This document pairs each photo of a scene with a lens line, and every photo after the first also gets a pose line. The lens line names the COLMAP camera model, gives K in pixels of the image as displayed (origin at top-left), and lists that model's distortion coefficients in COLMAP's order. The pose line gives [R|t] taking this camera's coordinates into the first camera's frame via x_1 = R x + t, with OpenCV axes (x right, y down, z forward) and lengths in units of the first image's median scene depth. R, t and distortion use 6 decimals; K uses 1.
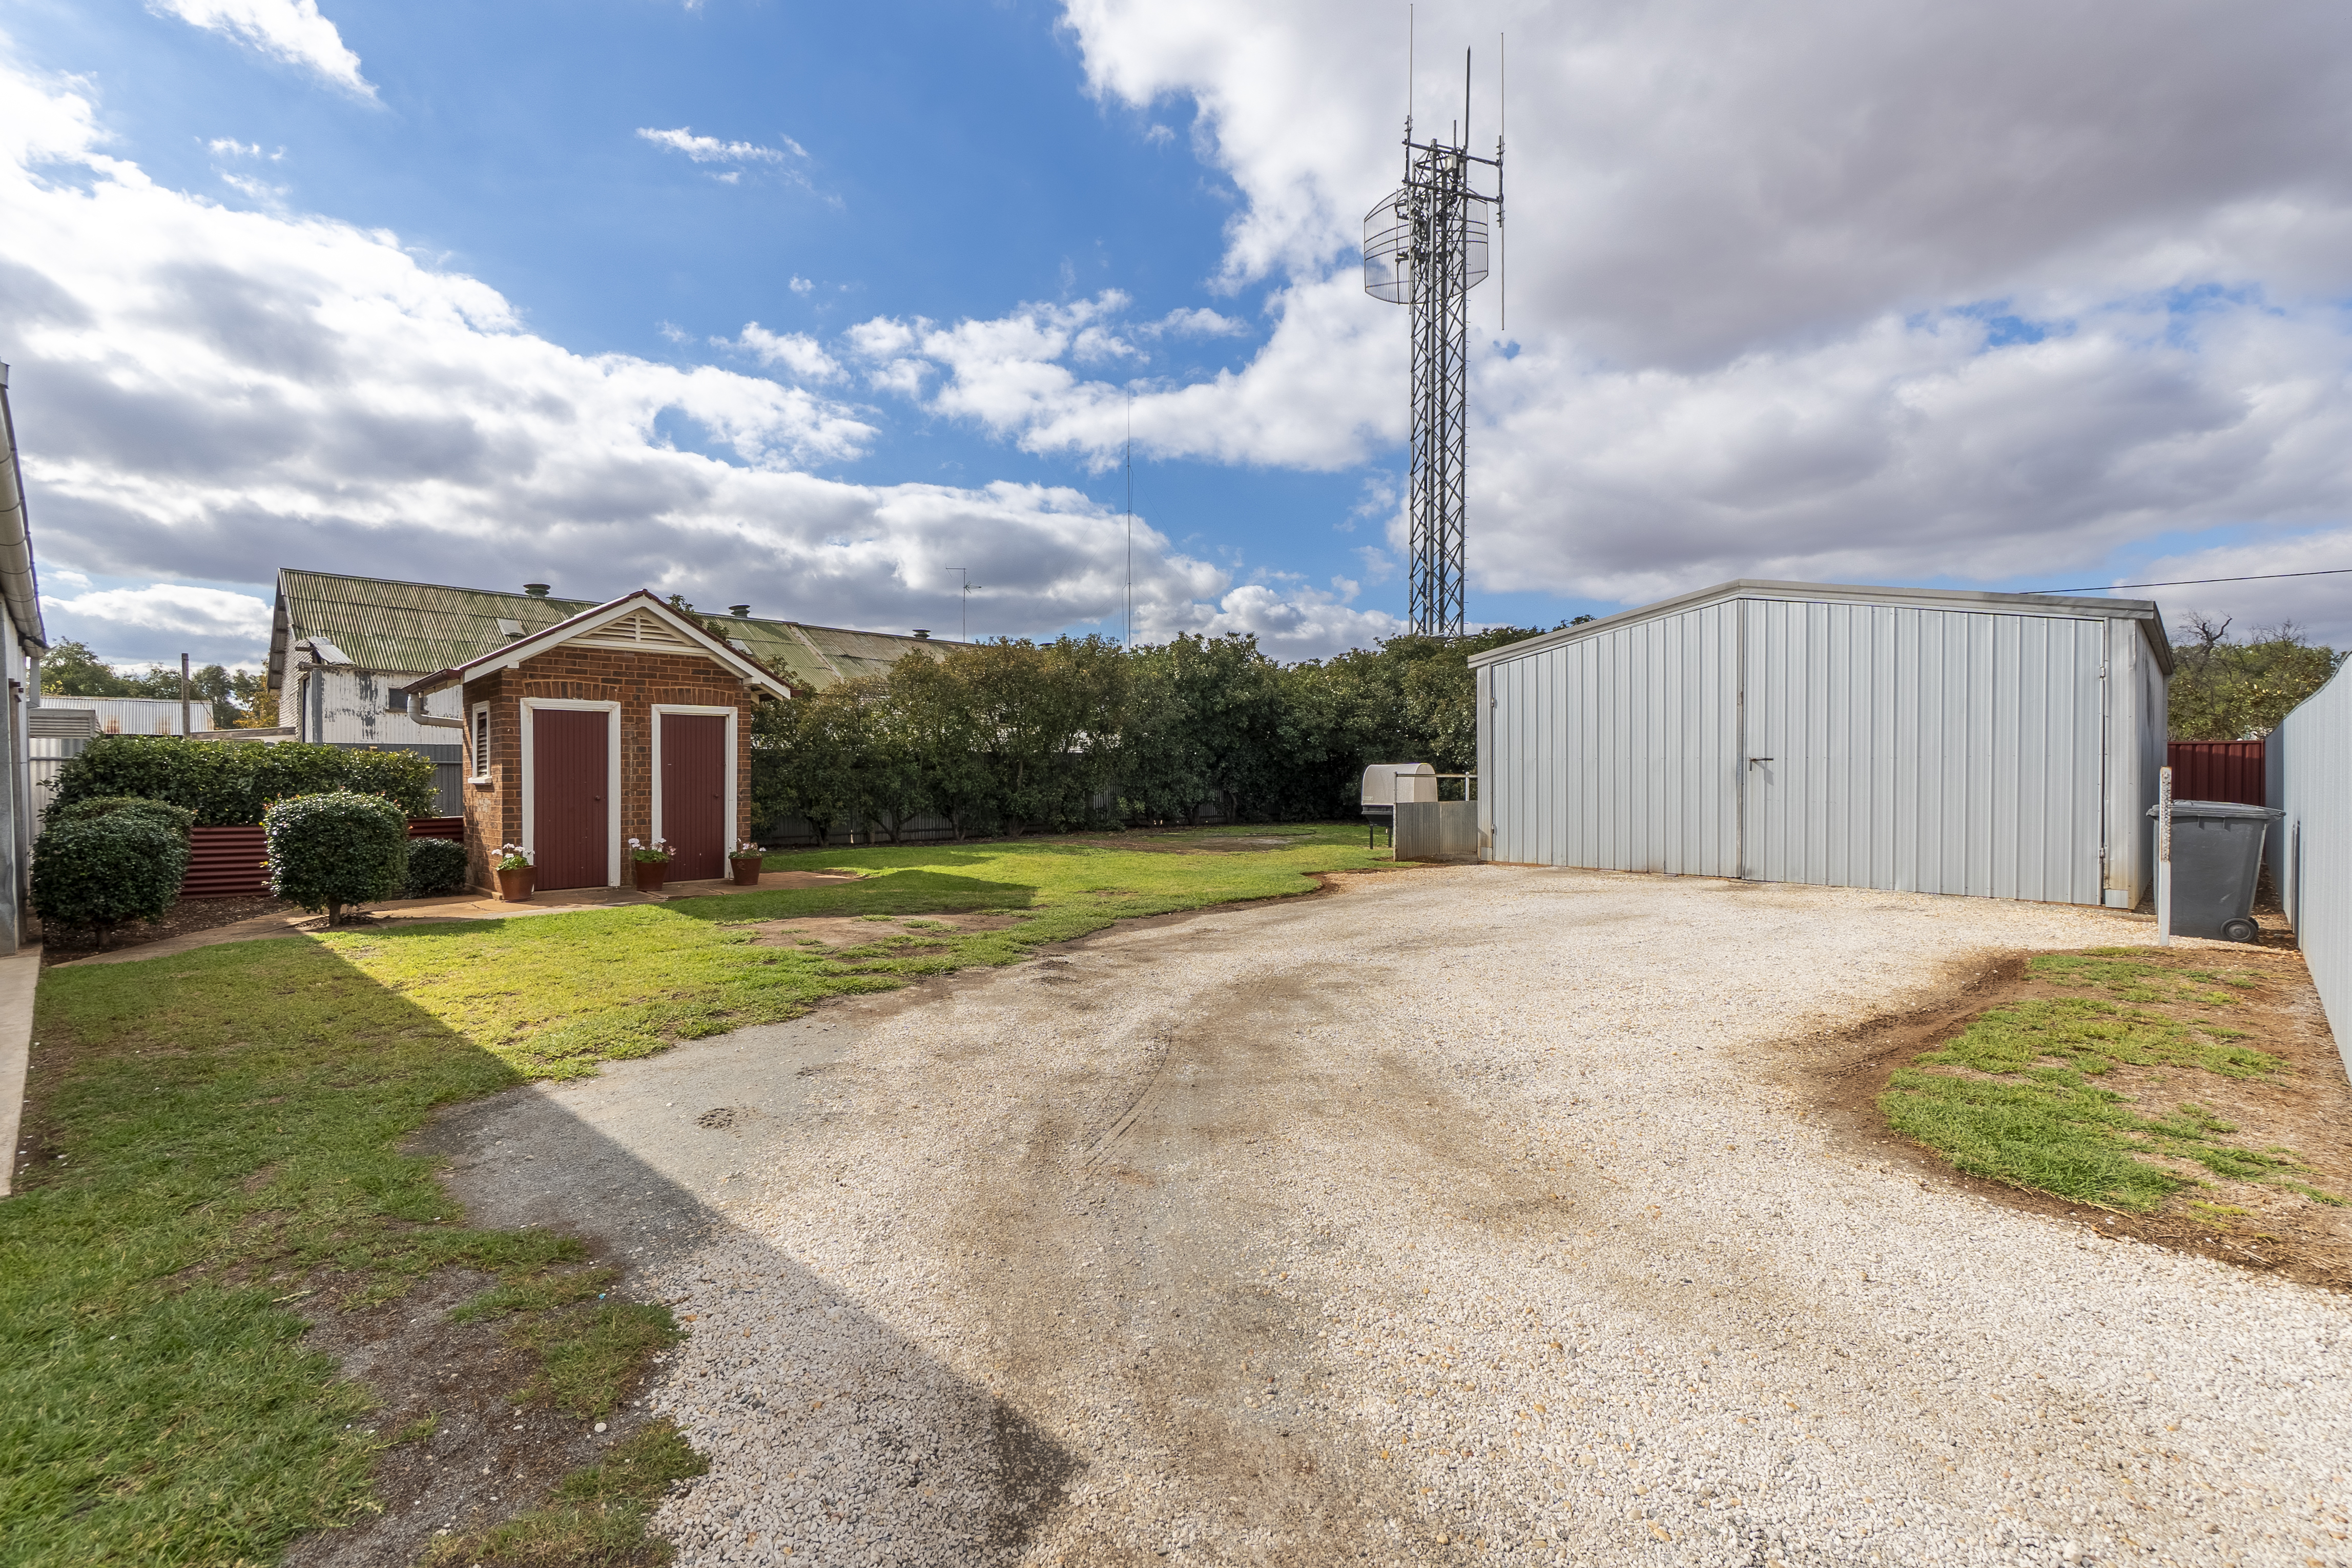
lens RADIAL K [[1030.0, 0, 1163.8], [0, 1030.0, 775.3], [0, 0, 1]] dist [-0.002866, 0.000093]
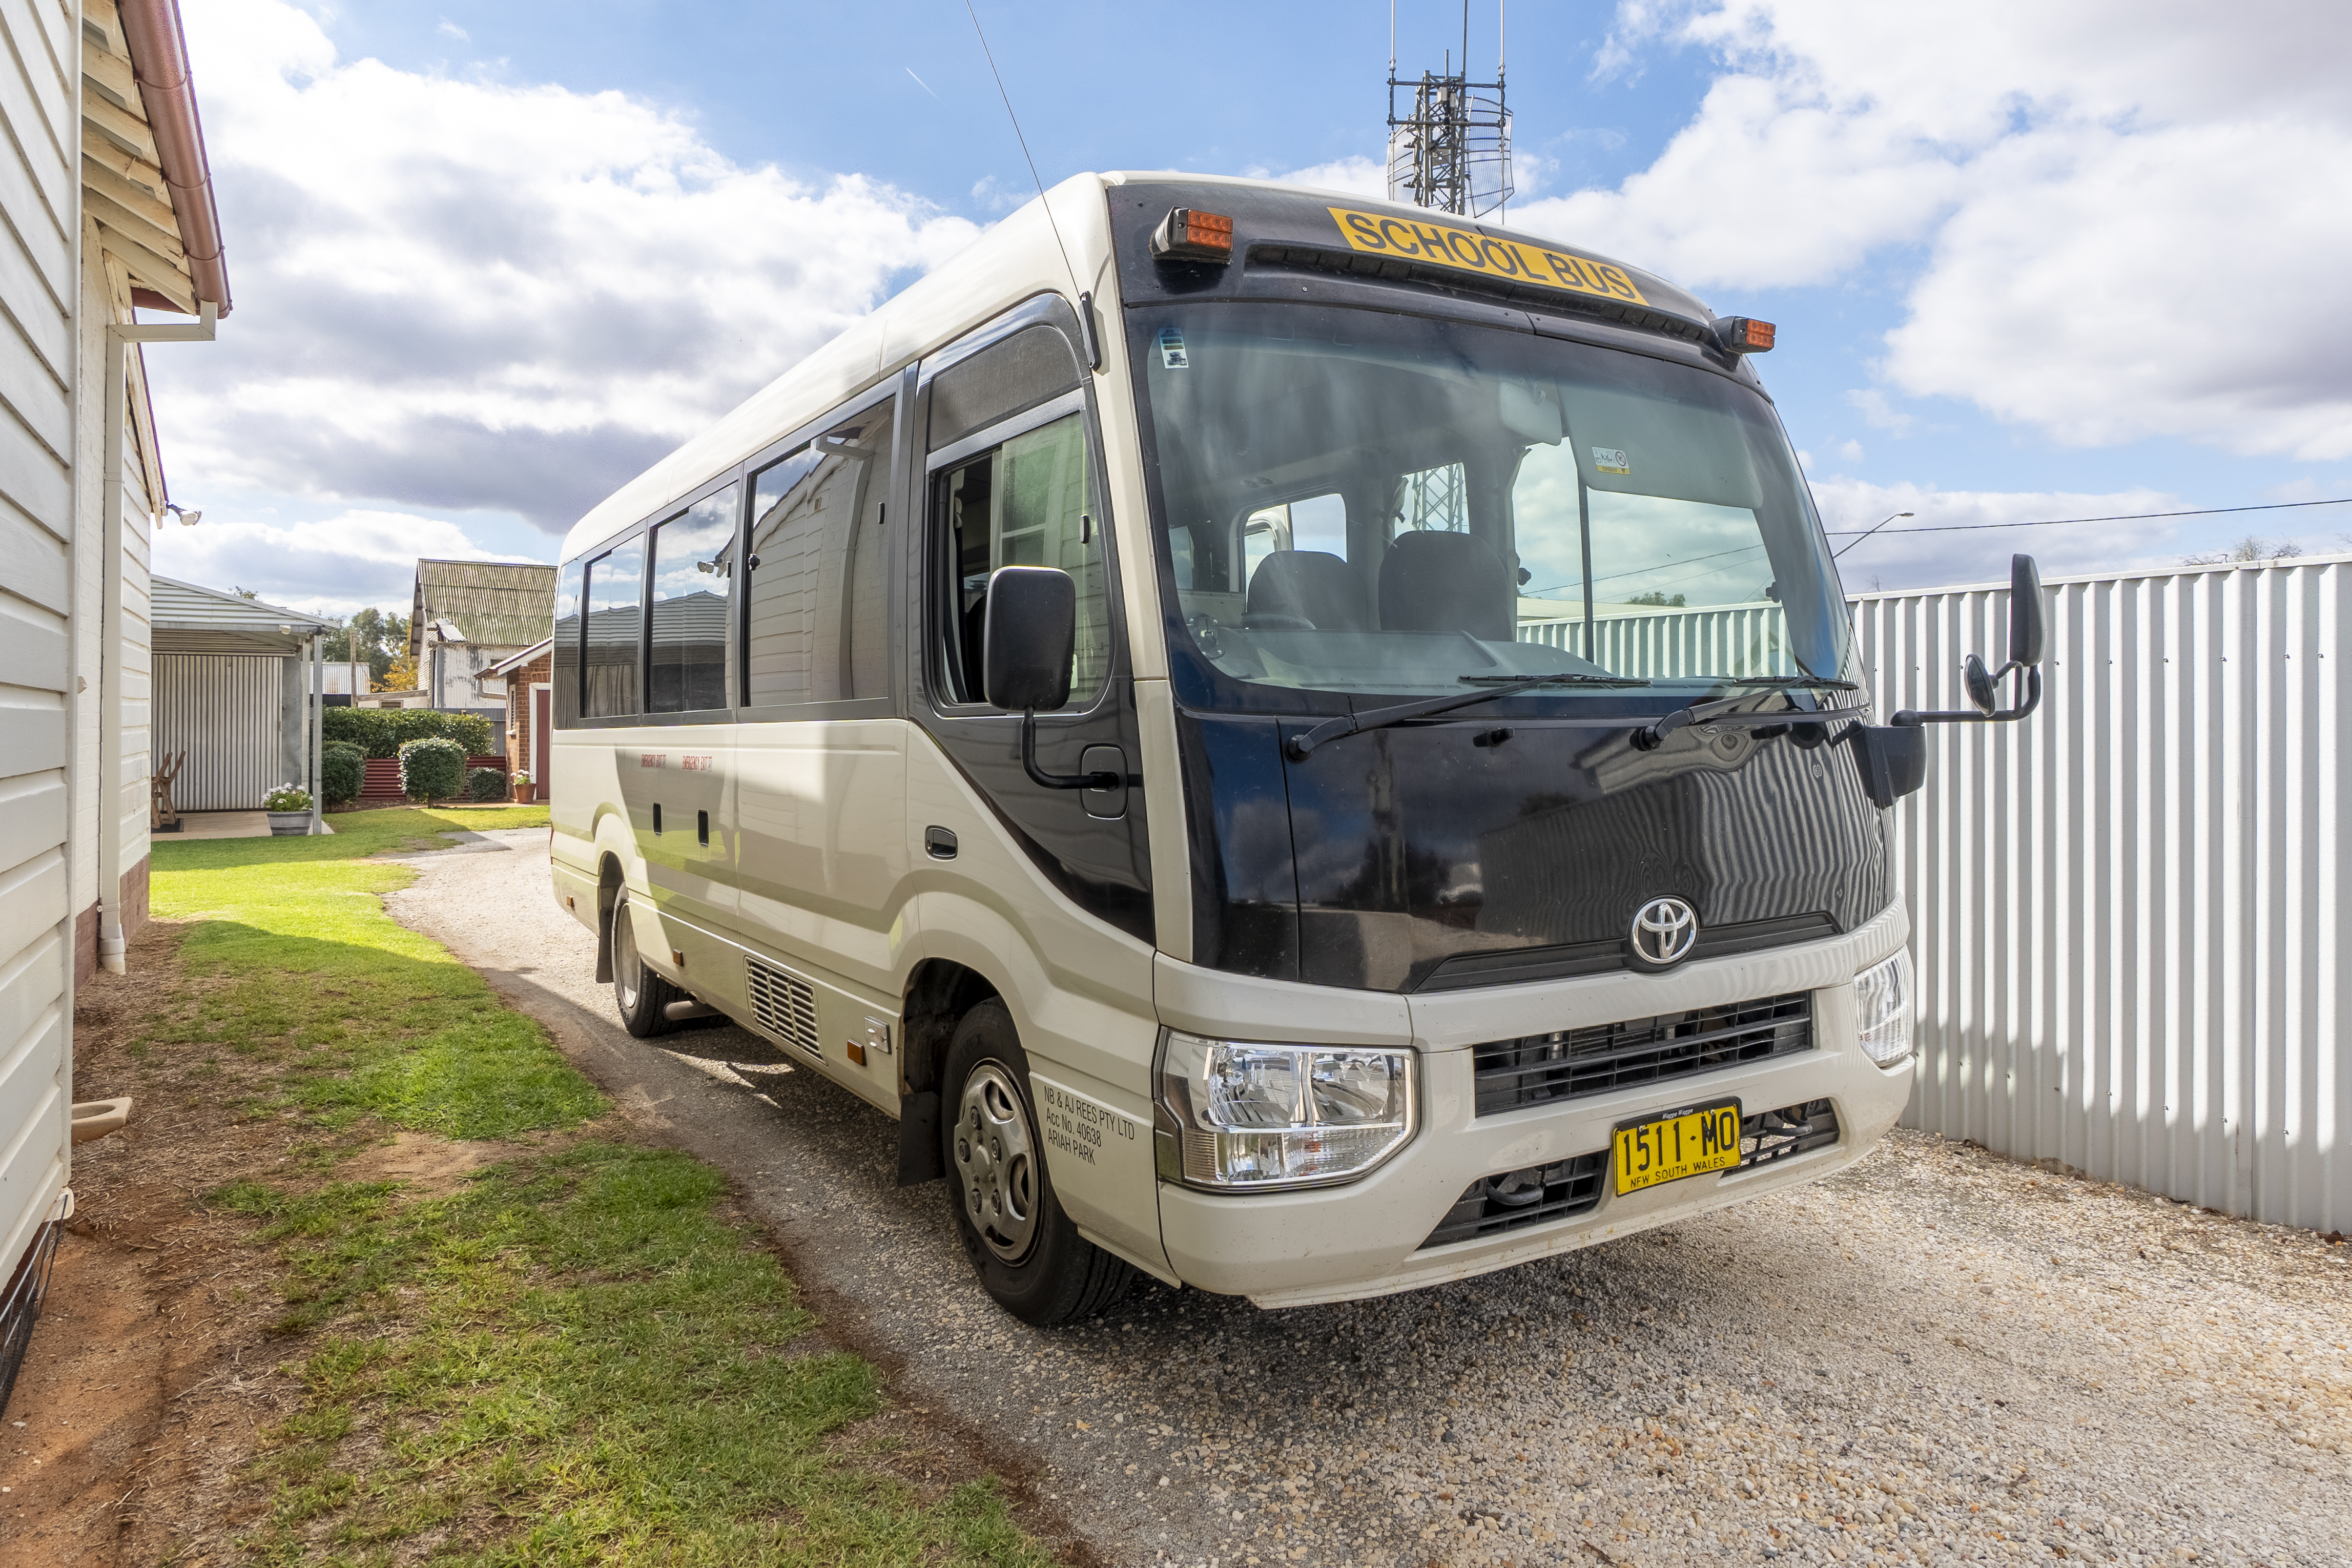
lens RADIAL K [[1451.3, 0, 1113.4], [0, 1451.3, 709.7], [0, 0, 1]] dist [0.000755, -0.002228]
pose [[0.963641, -0.001333, -0.267197, 0.897041], [-0.002560, 0.999896, -0.014224, -0.000530], [0.267188, 0.014391, 0.963537, -0.994057]]
